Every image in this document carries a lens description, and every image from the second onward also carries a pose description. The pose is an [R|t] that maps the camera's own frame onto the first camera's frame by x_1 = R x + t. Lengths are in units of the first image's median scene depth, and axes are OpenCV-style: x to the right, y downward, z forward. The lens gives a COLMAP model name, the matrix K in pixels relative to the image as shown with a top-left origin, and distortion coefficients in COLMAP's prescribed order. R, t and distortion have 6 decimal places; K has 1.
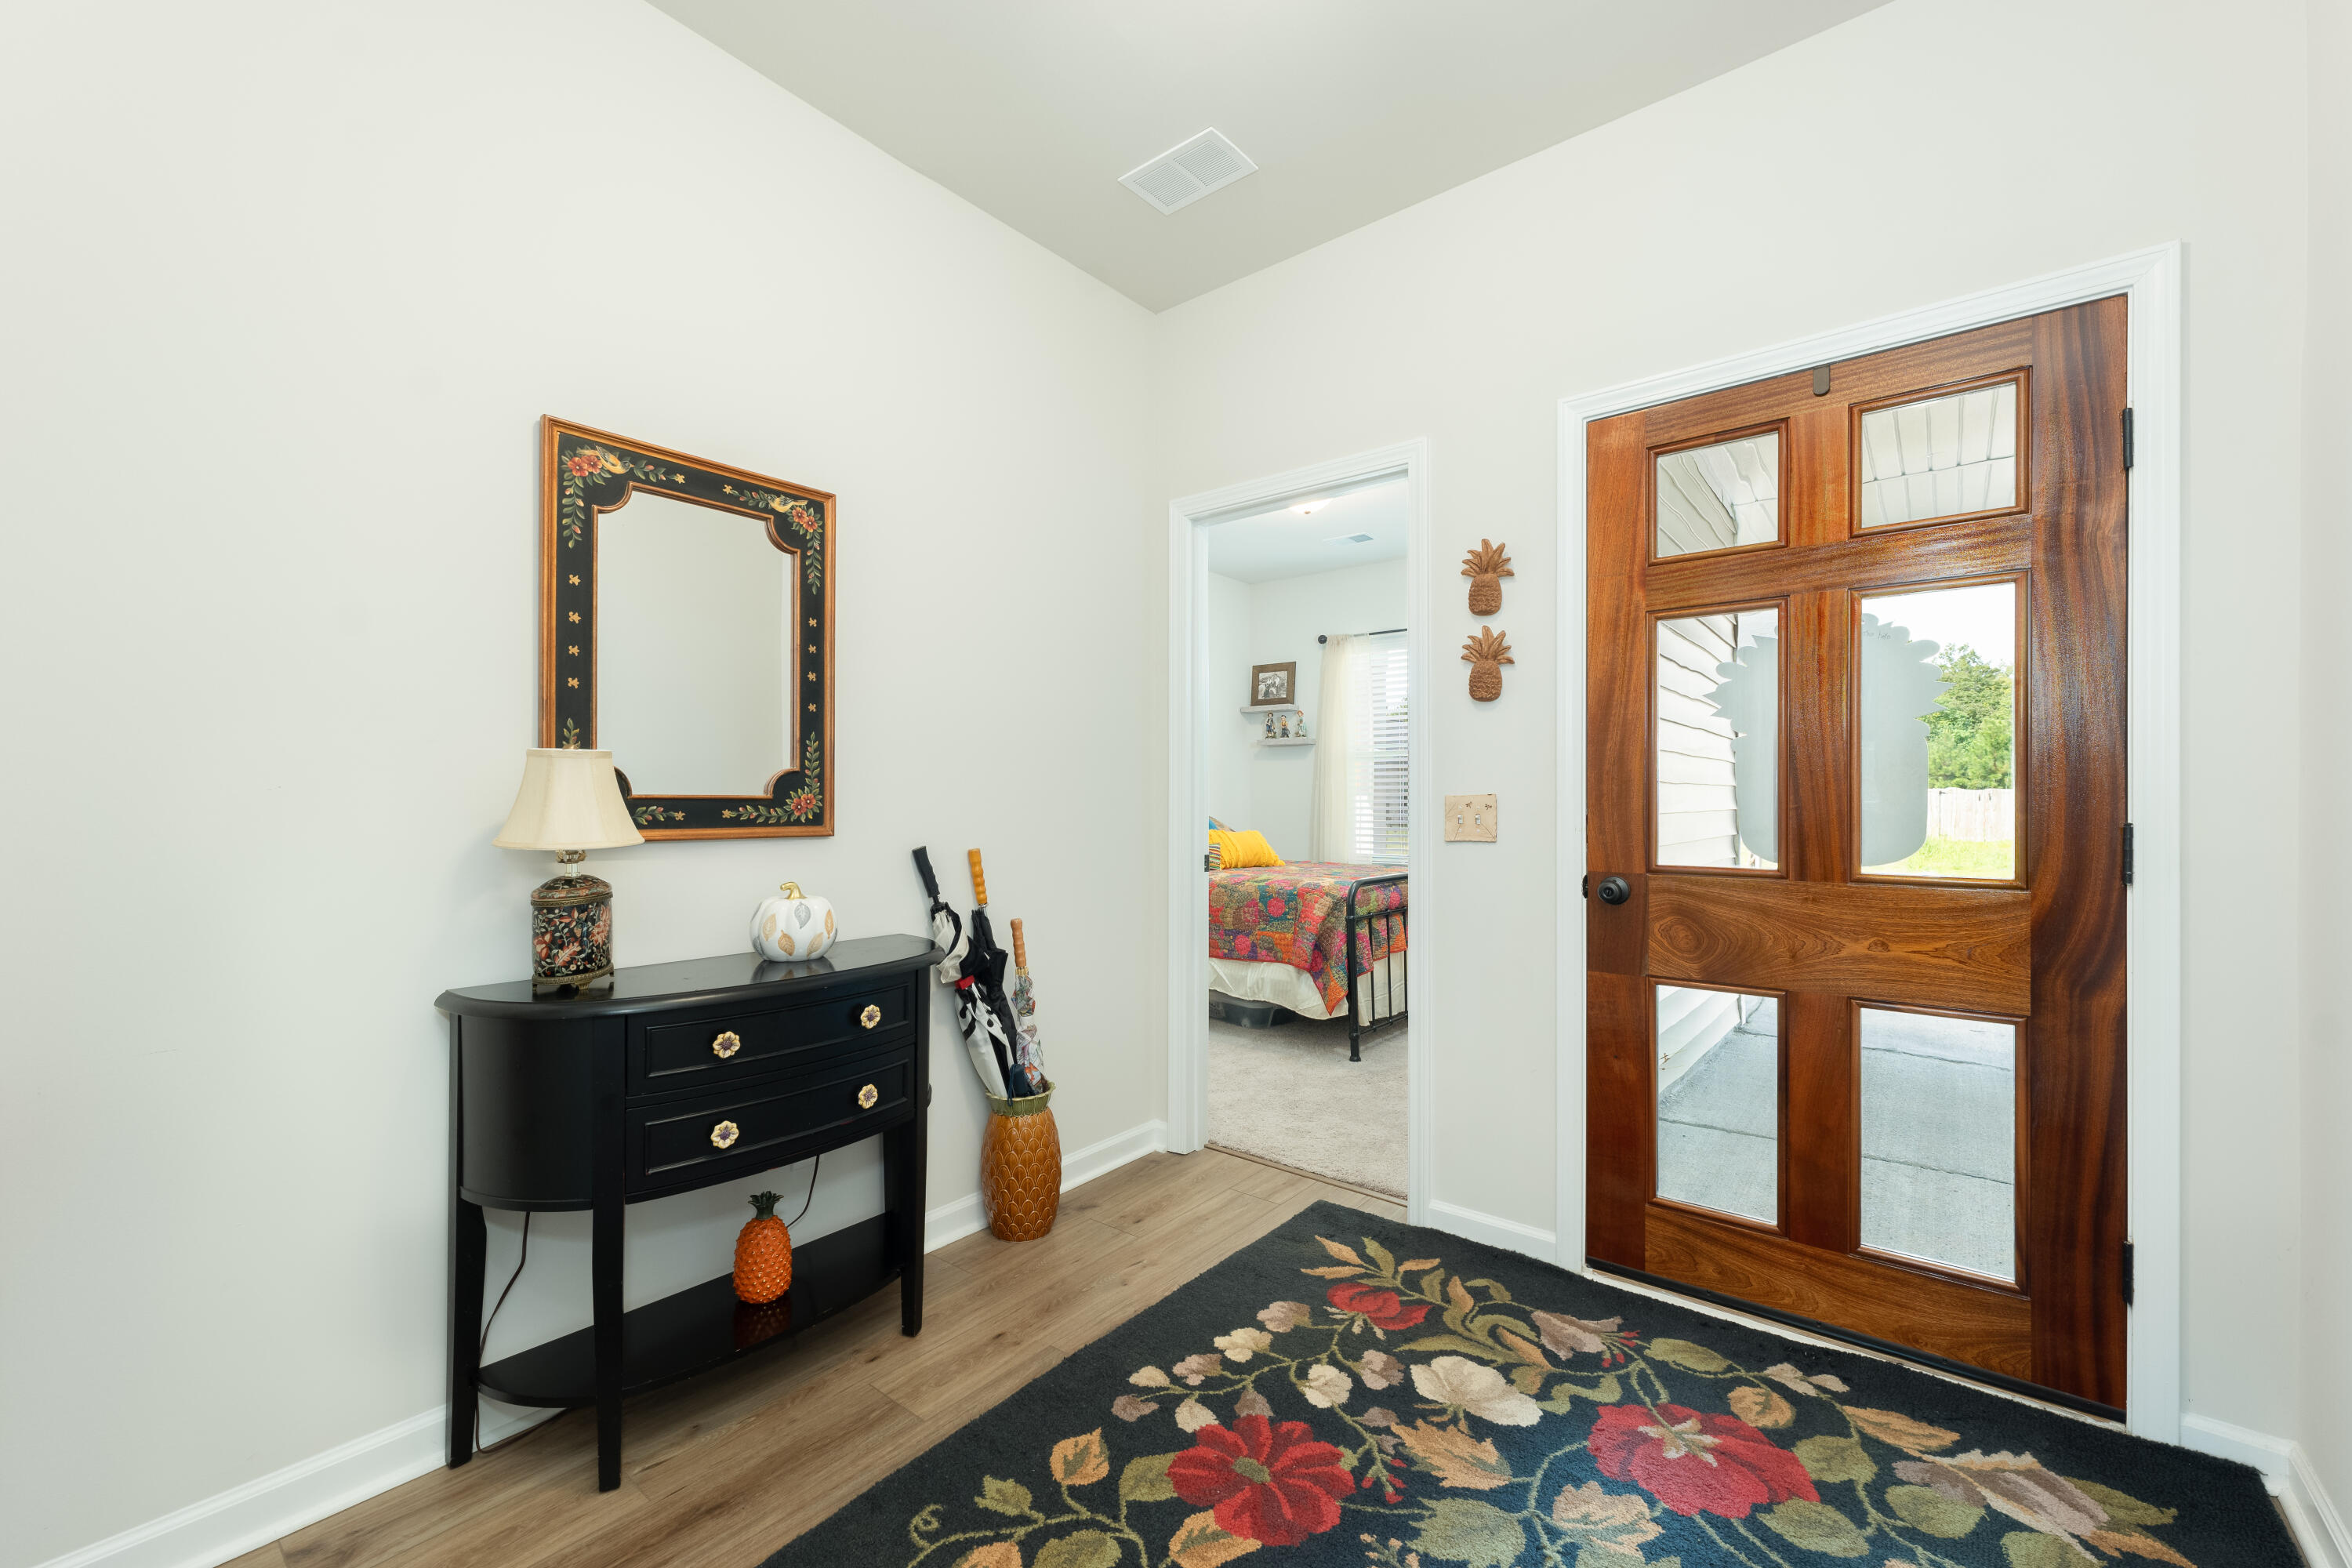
lens RADIAL K [[937.8, 0, 1176.5], [0, 937.8, 797.7], [0, 0, 1]] dist [0.000412, 0.000820]
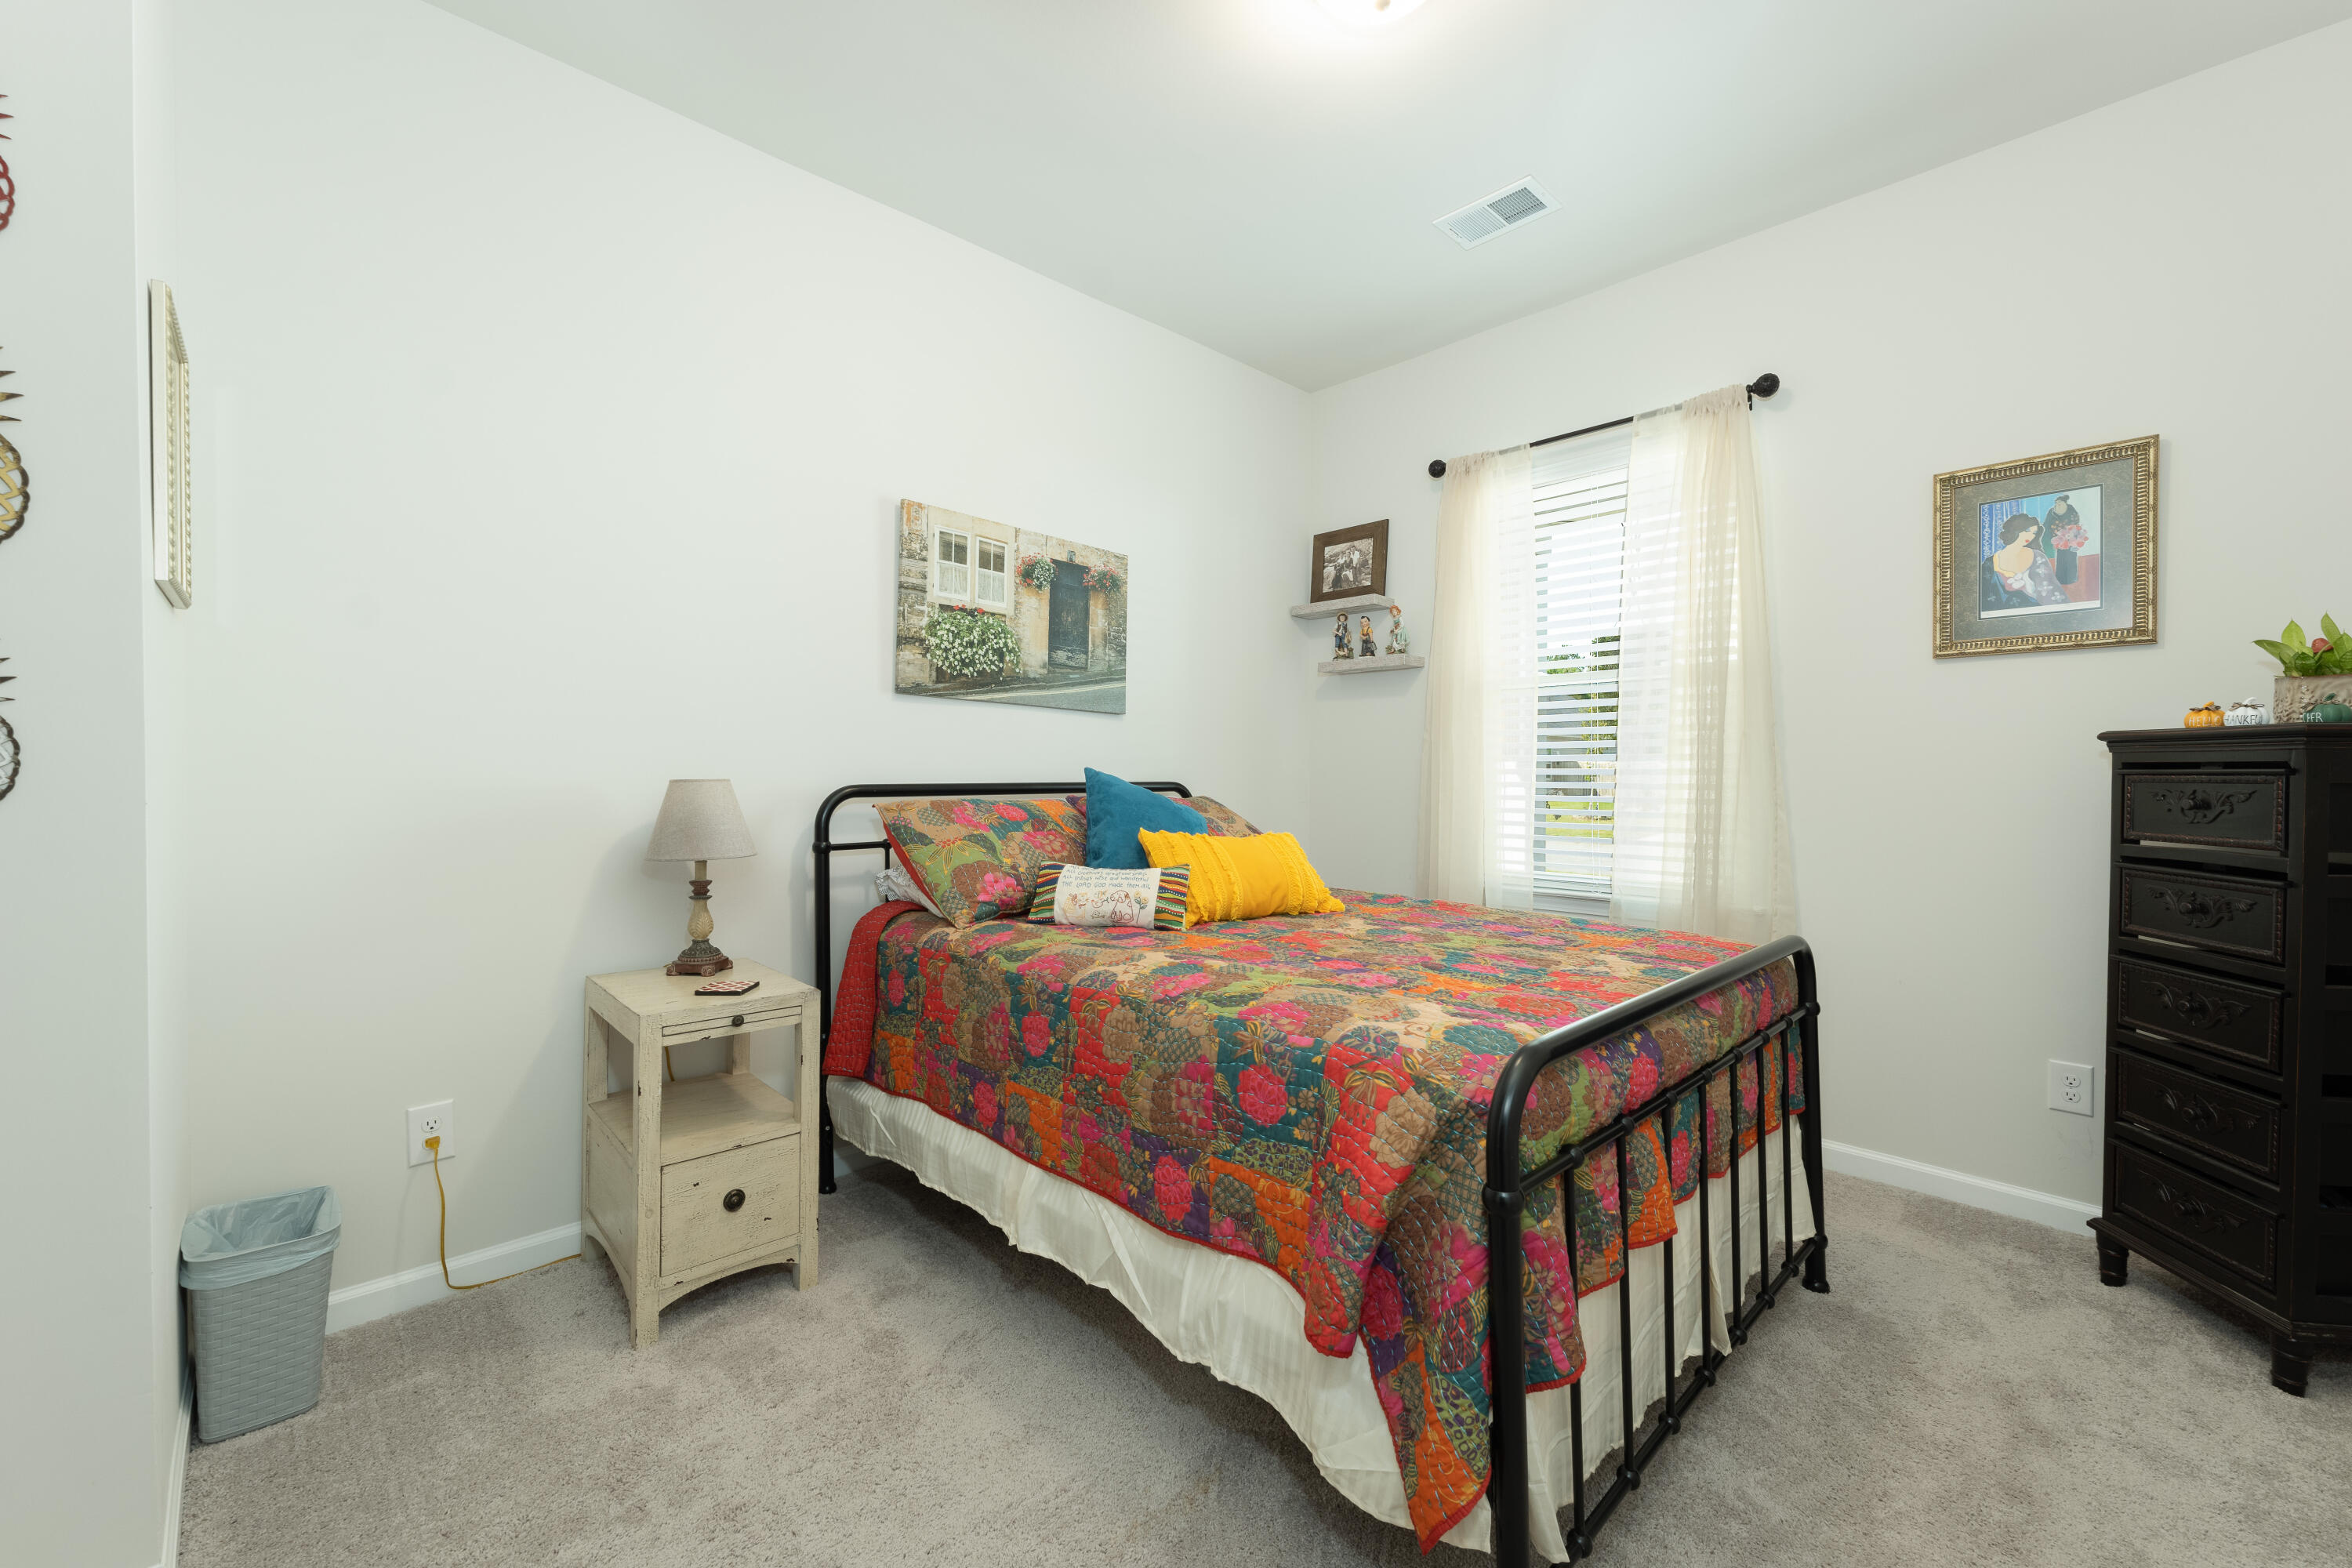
lens RADIAL K [[937.8, 0, 1171.4], [0, 937.8, 772.7], [0, 0, 1]] dist [0.000412, 0.000820]
pose [[0.990424, 0.002038, -0.138044, 0.098581], [-0.001121, 0.999977, 0.006725, 0.001735], [0.138055, -0.006506, 0.990403, 0.553919]]
